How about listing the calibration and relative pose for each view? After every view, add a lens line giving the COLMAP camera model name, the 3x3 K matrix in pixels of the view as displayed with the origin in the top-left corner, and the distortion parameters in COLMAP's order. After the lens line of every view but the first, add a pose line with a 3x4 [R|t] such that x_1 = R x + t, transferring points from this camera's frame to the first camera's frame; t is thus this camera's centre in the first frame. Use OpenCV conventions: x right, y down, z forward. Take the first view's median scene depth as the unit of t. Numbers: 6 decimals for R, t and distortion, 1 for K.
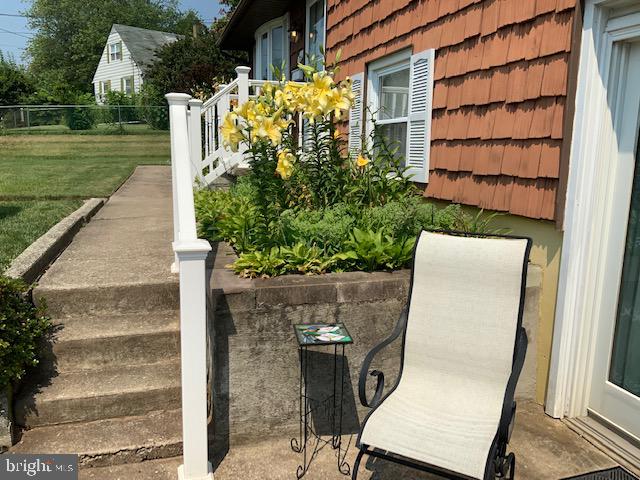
lens RADIAL K [[535.9, 0, 317.9], [0, 535.9, 242.0], [0, 0, 1]] dist [0.042419, -0.039535]
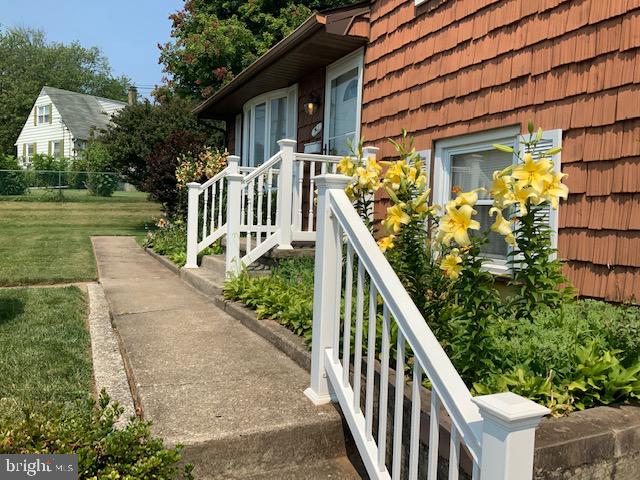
lens RADIAL K [[535.9, 0, 322.3], [0, 535.9, 240.3], [0, 0, 1]] dist [0.042419, -0.039535]
pose [[0.987893, 0.008125, 0.154923, -0.093493], [0.011635, 0.991935, -0.126214, -0.018473], [-0.154699, 0.126489, 0.979831, 0.057400]]
